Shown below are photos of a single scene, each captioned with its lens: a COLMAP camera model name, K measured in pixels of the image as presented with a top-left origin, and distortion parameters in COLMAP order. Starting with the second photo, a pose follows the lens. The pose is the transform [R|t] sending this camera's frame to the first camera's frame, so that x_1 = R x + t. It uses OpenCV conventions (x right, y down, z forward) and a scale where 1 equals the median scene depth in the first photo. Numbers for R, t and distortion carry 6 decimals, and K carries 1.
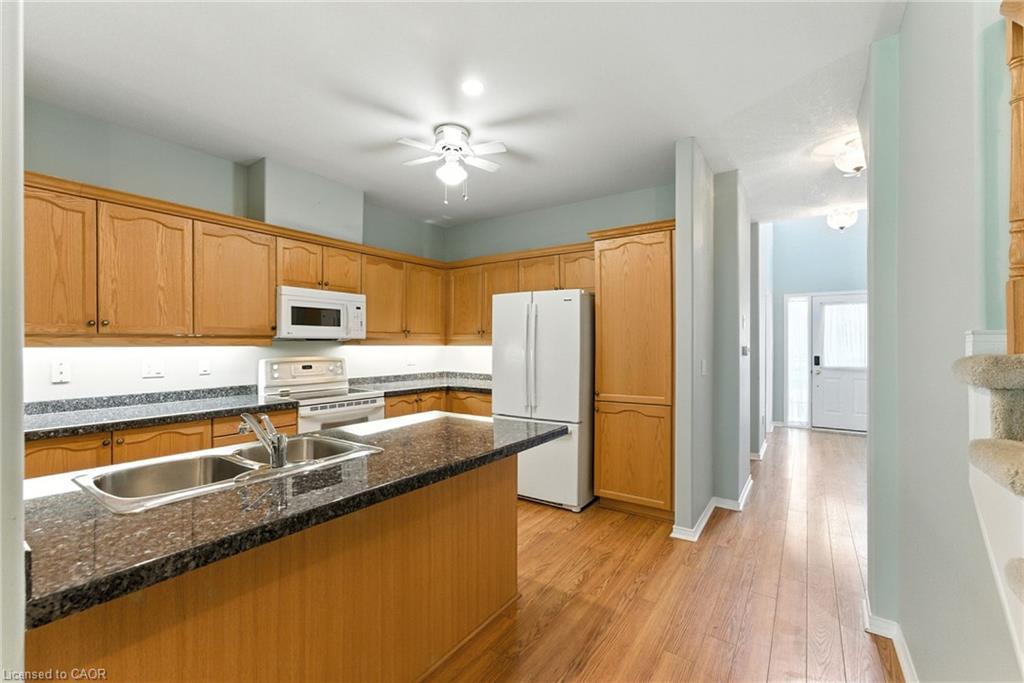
lens RADIAL K [[426.7, 0, 515.8], [0, 426.7, 348.8], [0, 0, 1]] dist [-0.056840, 0.068932]
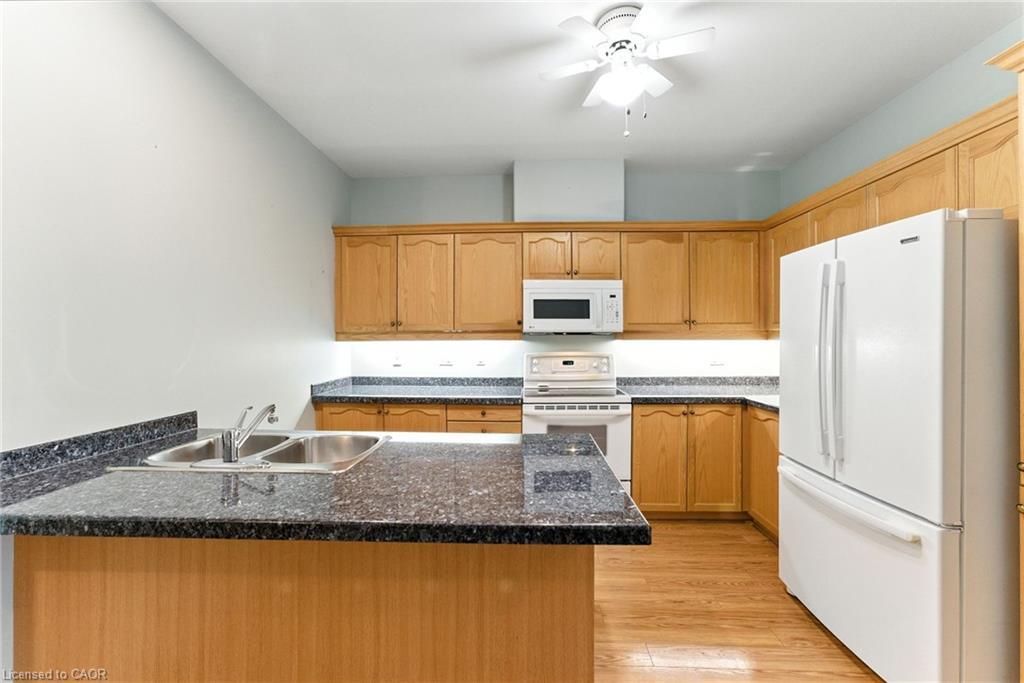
lens RADIAL K [[413.9, 0, 523.0], [0, 413.9, 340.0], [0, 0, 1]] dist [-0.056818, 0.000137]
pose [[0.552220, -0.001176, -0.833698, 0.241739], [-0.006356, 0.999964, -0.005621, -0.001659], [0.833674, 0.008403, 0.552193, 0.424797]]
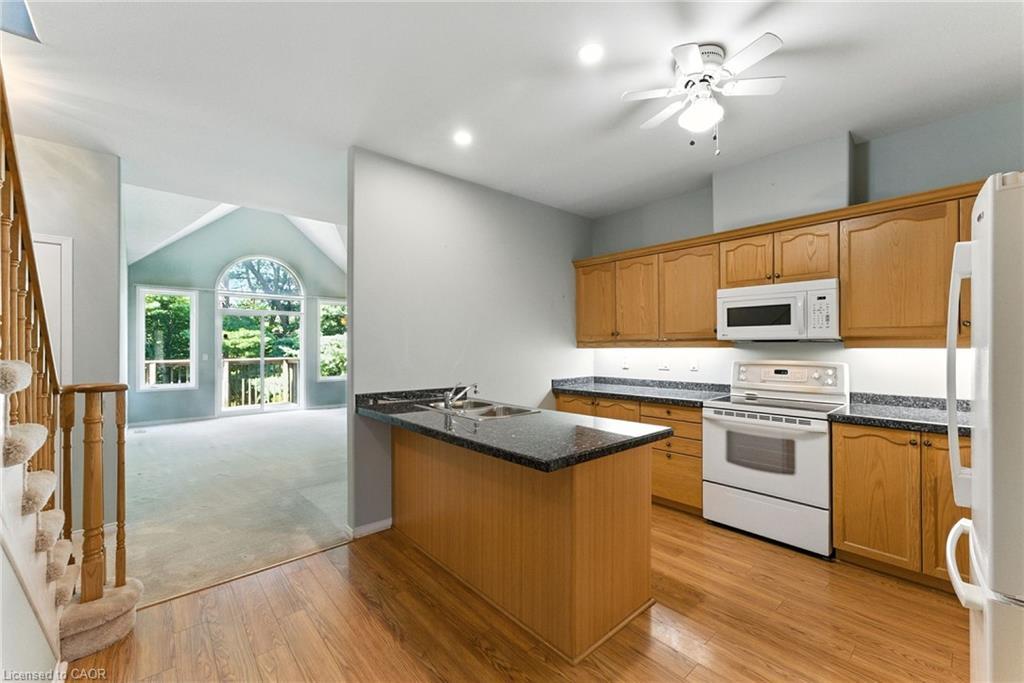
lens RADIAL K [[426.7, 0, 515.8], [0, 426.7, 348.8], [0, 0, 1]] dist [-0.056840, 0.068932]
pose [[-0.221669, 0.005849, -0.975104, 0.522769], [-0.007572, 0.999942, 0.007719, -0.008094], [0.975093, 0.009095, -0.221612, 0.693472]]
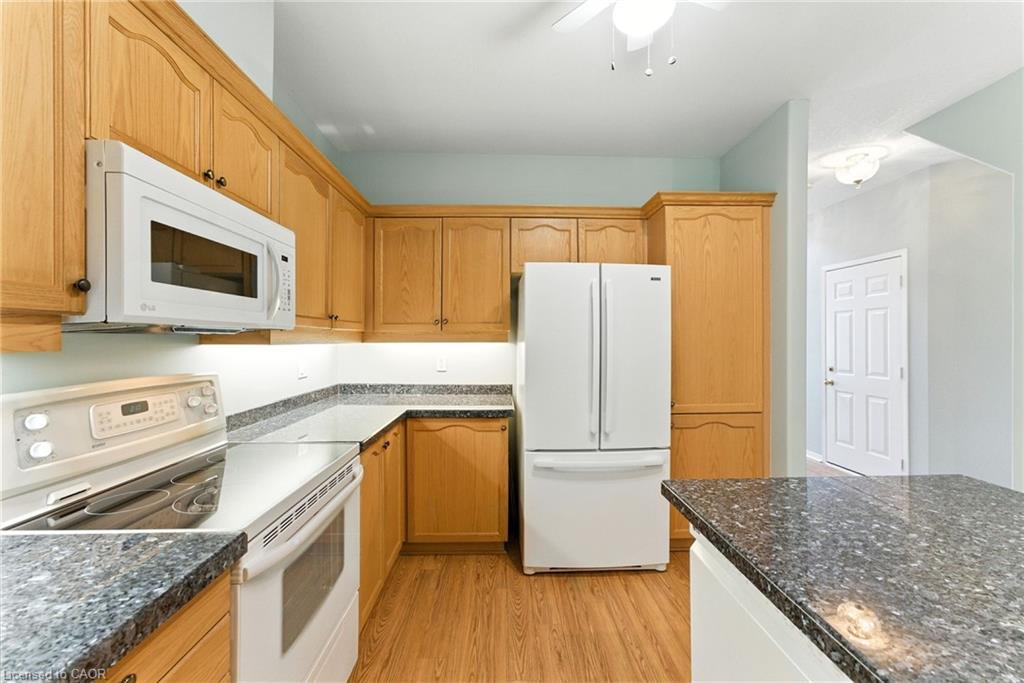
lens RADIAL K [[403.9, 0, 512.0], [0, 403.9, 341.5], [0, 0, 1]] dist [-0.000847, -0.000009]
pose [[0.805942, -0.005012, 0.591974, -0.466650], [0.006167, 0.999981, 0.000070, -0.010358], [-0.591963, 0.003595, 0.805957, 0.575768]]
